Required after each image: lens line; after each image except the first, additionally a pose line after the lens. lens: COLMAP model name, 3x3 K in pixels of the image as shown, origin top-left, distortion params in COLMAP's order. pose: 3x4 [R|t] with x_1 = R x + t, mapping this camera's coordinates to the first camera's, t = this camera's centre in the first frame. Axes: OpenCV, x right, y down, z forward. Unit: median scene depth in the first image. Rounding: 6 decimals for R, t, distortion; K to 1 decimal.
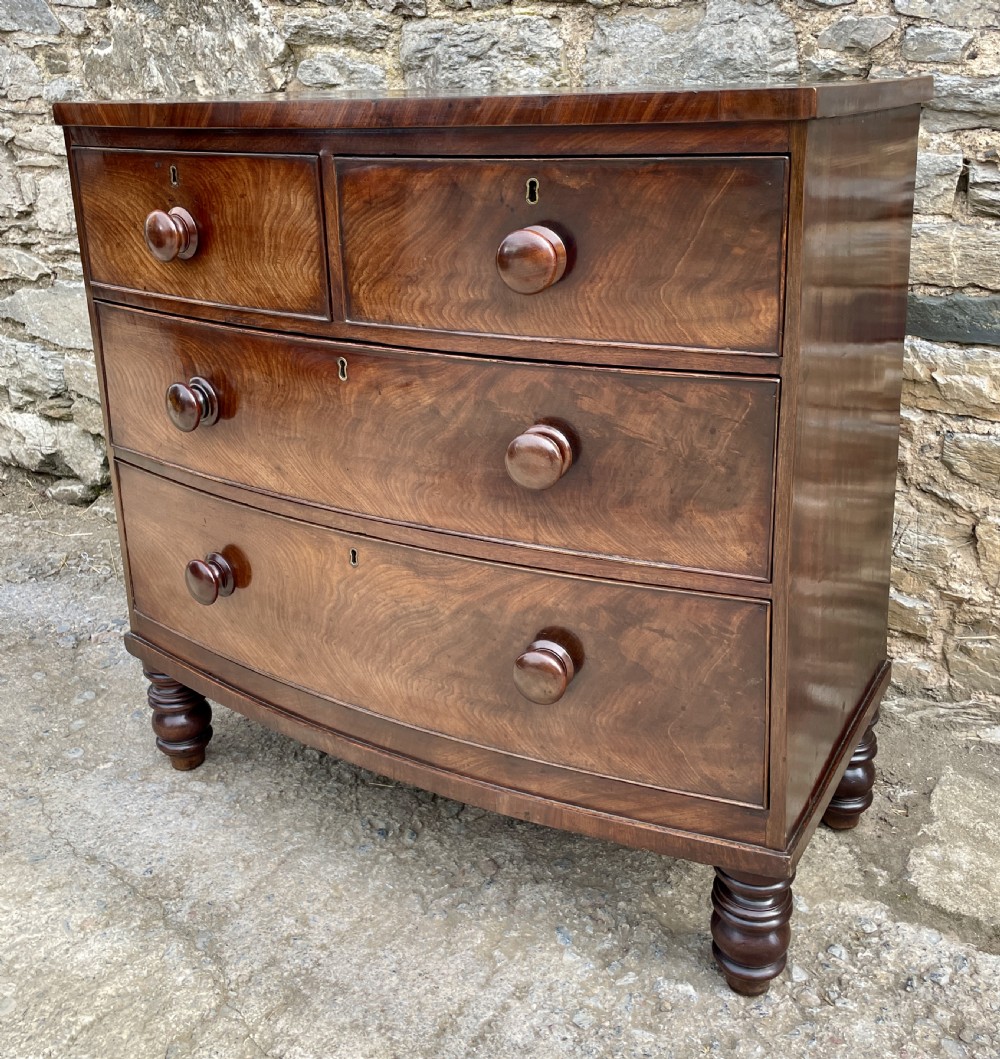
lens RADIAL K [[1158.7, 0, 485.8], [0, 1158.7, 410.5], [0, 0, 1]] dist [0.039279, 0.000000]
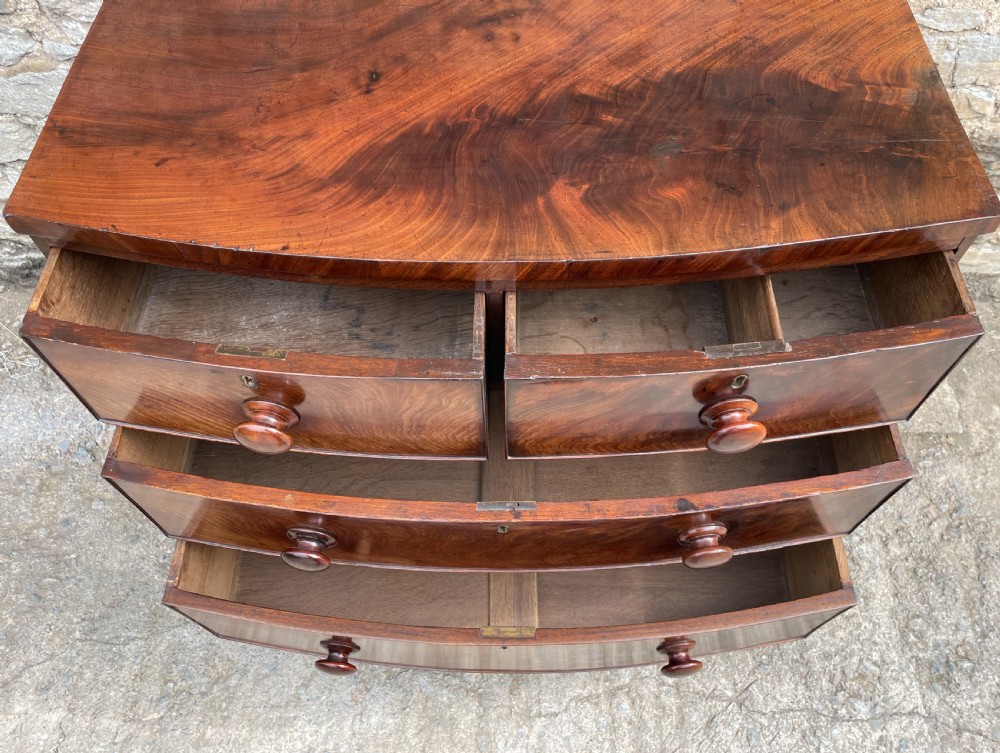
lens RADIAL K [[794.7, 0, 507.0], [0, 794.7, 377.4], [0, 0, 1]] dist [0.066370, -0.107954]
pose [[0.852361, -0.431555, 0.295365, -0.278944], [0.132414, 0.724498, 0.676438, -0.483425], [-0.505912, -0.537459, 0.674678, 0.397629]]
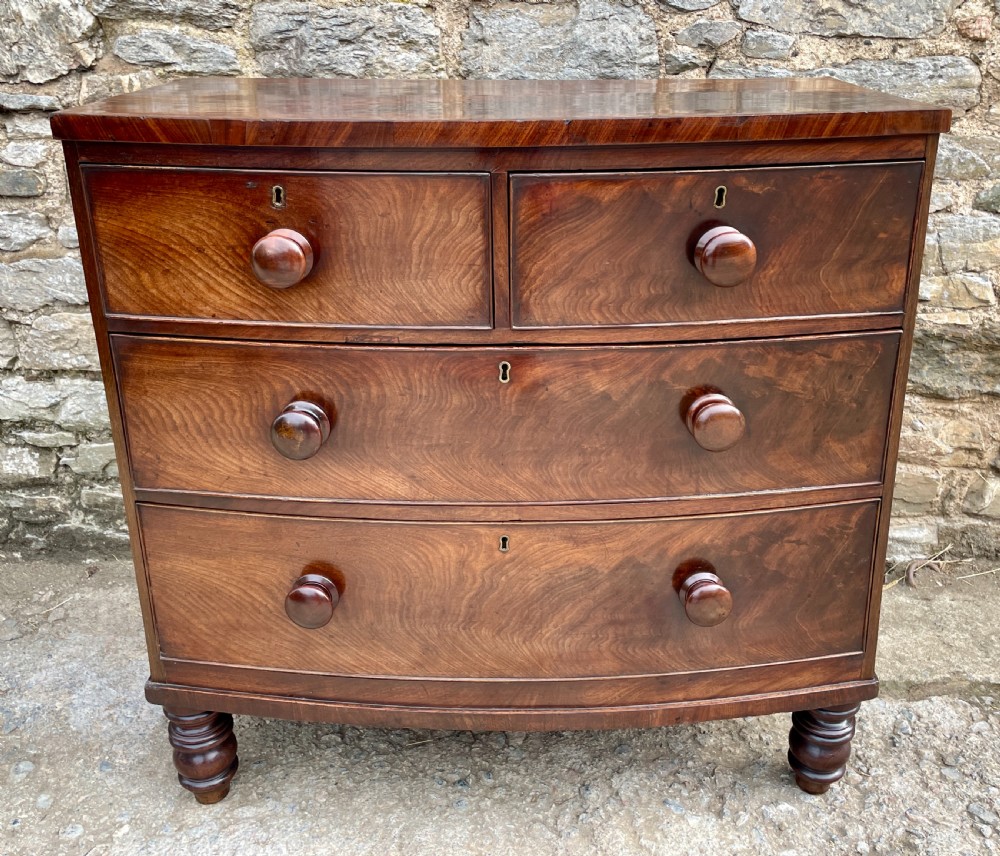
lens RADIAL K [[1015.0, 0, 533.2], [0, 1015.0, 362.0], [0, 0, 1]] dist [0.036320, 0.000000]
pose [[0.839648, -0.159782, 0.519095, -0.474242], [0.130584, 0.987102, 0.092617, -0.104088], [-0.527199, -0.009980, 0.849683, 0.172050]]
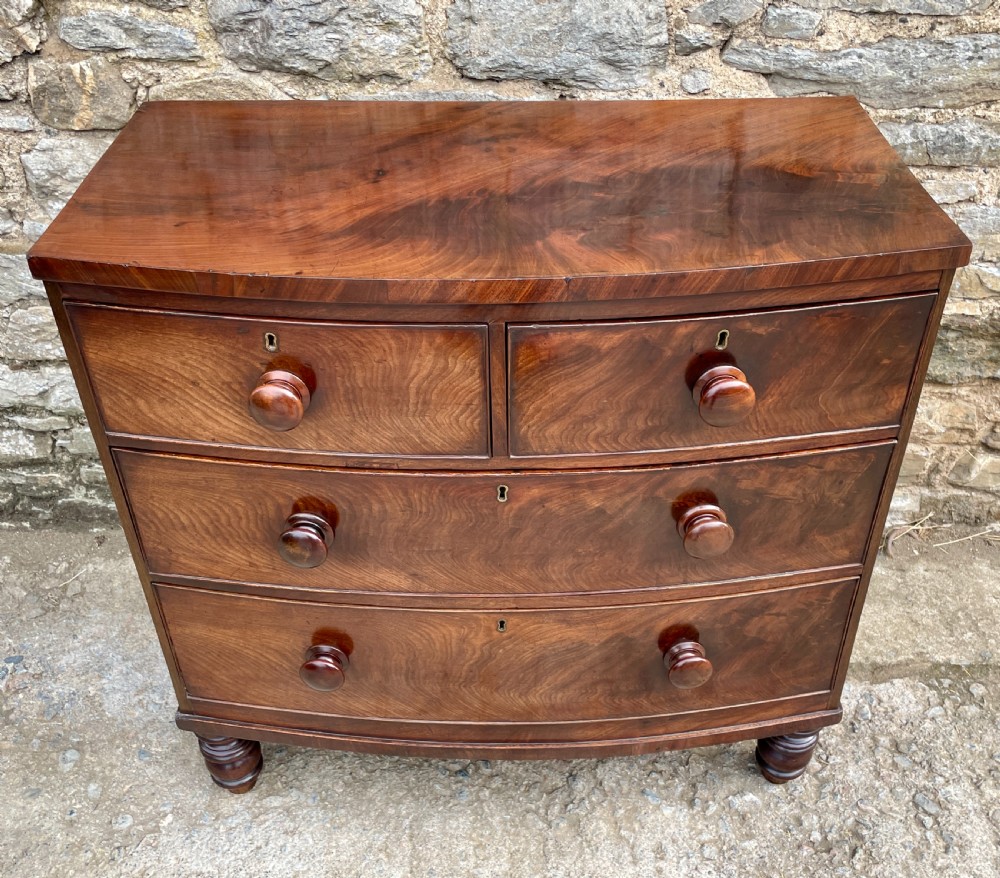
lens RADIAL K [[1061.1, 0, 511.1], [0, 1061.1, 459.4], [0, 0, 1]] dist [0.037536, 0.000000]
pose [[0.842129, -0.310819, 0.440693, -0.443524], [0.133326, 0.911825, 0.388329, -0.365221], [-0.522535, -0.268268, 0.809314, 0.174466]]
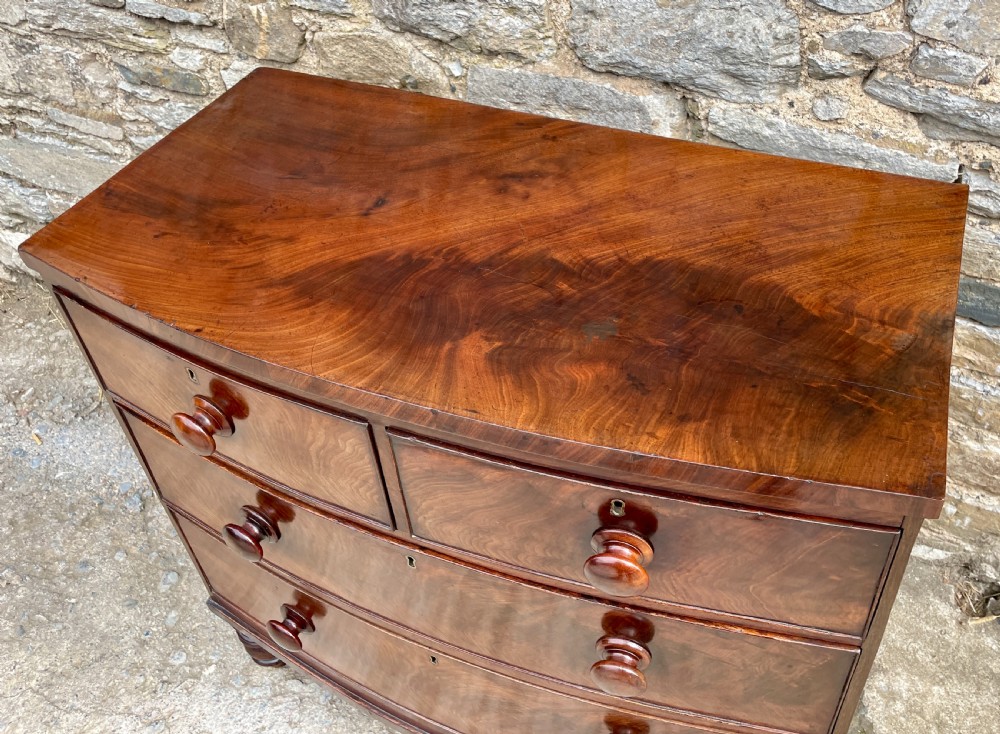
lens RADIAL K [[907.8, 0, 533.4], [0, 907.8, 276.4], [0, 0, 1]] dist [0.070876, -0.079304]
pose [[0.986078, -0.121788, 0.113214, -0.064609], [0.066602, 0.913131, 0.402189, -0.481322], [-0.152361, -0.389050, 0.908530, 0.285301]]
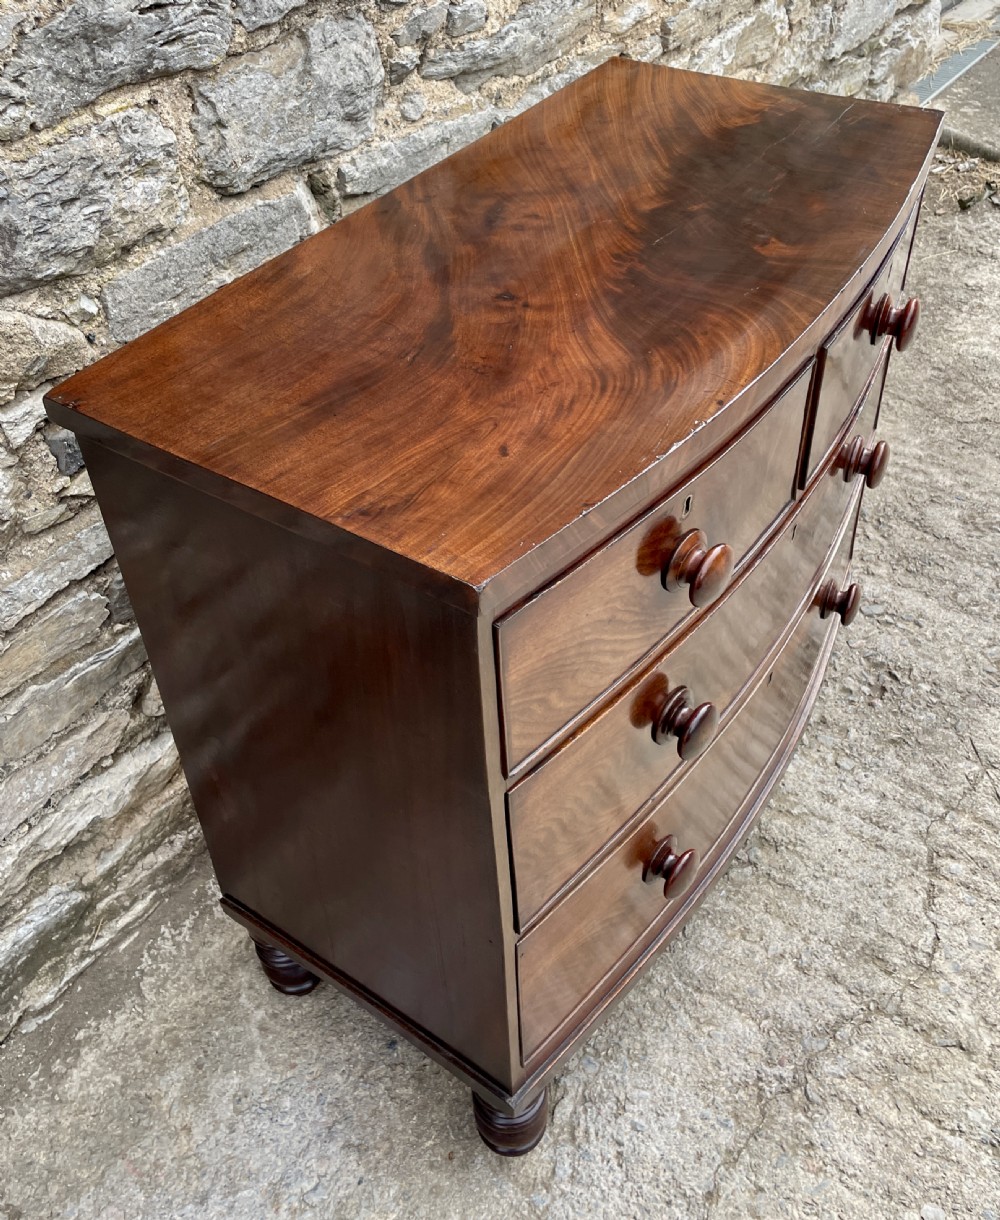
lens RADIAL K [[1183.7, 0, 499.2], [0, 1183.7, 468.1], [0, 0, 1]] dist [0.035951, 0.000000]
pose [[0.035318, -0.584796, 0.810412, -0.749265], [0.316301, 0.775772, 0.546015, -0.578186], [-0.948001, 0.237050, 0.212370, 0.831620]]
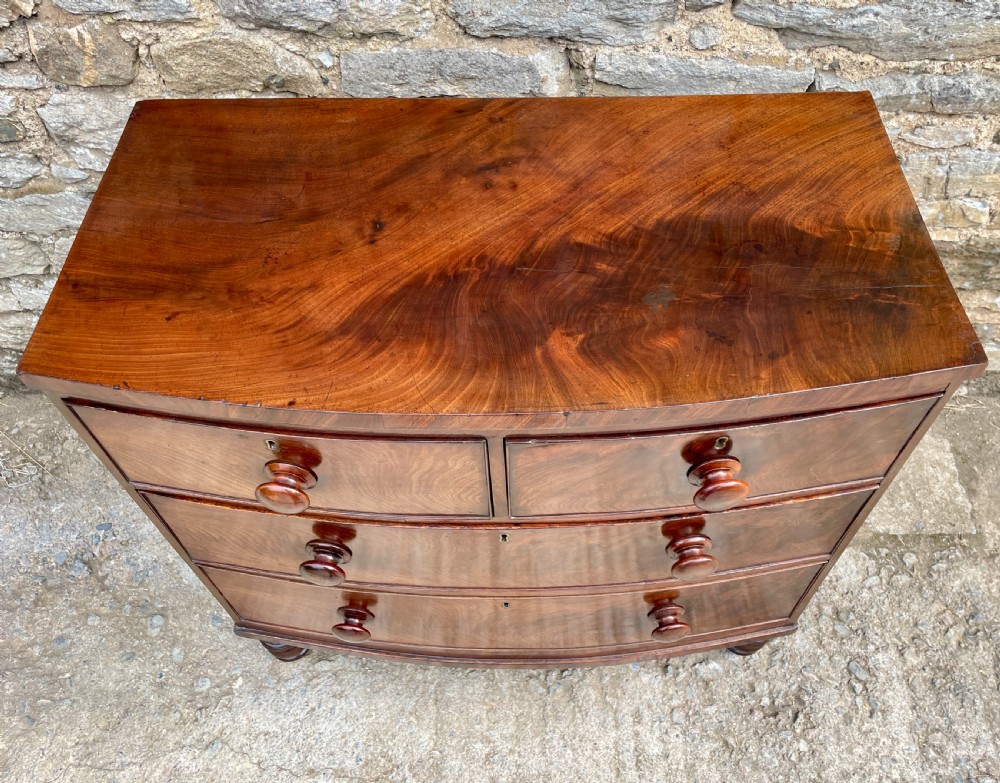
lens RADIAL K [[821.2, 0, 514.8], [0, 821.2, 386.1], [0, 0, 1]] dist [0.082863, -0.121892]
pose [[0.847262, -0.419375, 0.325994, -0.261993], [0.141158, 0.769420, 0.622950, -0.542943], [-0.512076, -0.481785, 0.711099, 0.400045]]
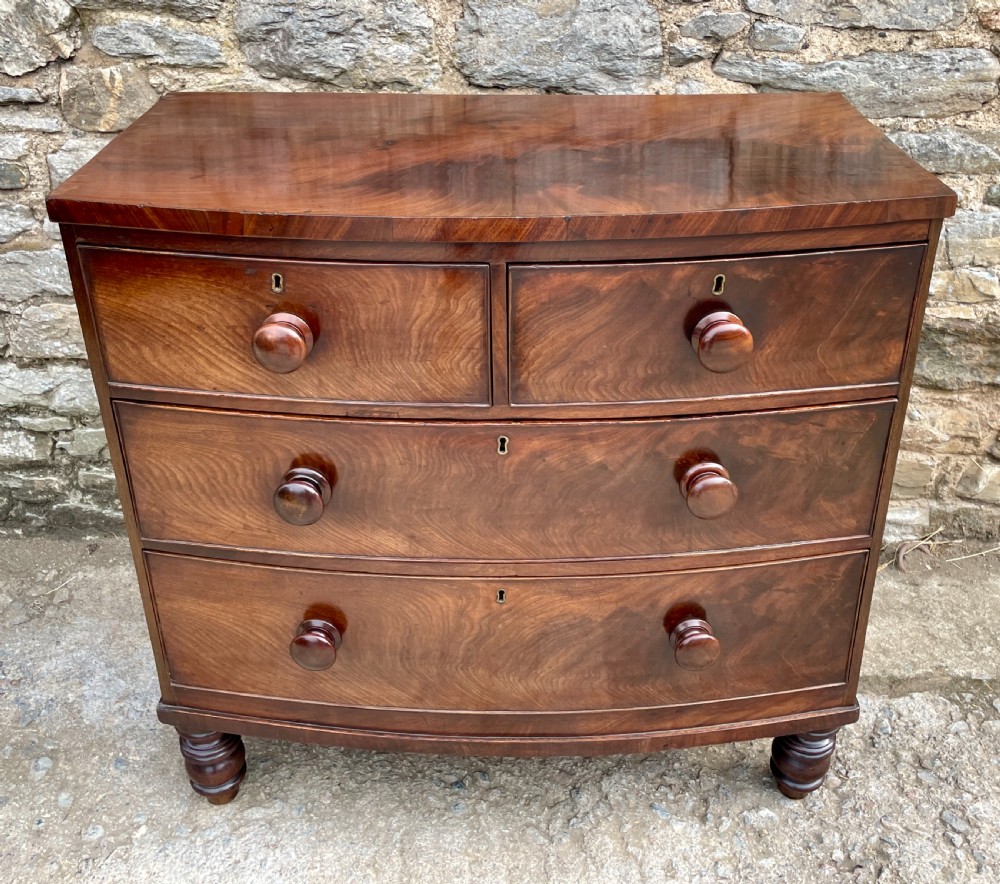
lens RADIAL K [[1061.1, 0, 514.6], [0, 1061.1, 349.7], [0, 0, 1]] dist [0.037536, 0.000000]
pose [[0.844721, -0.220232, 0.487795, -0.468442], [0.126772, 0.967811, 0.217419, -0.272136], [-0.519976, -0.121820, 0.845450, 0.151612]]
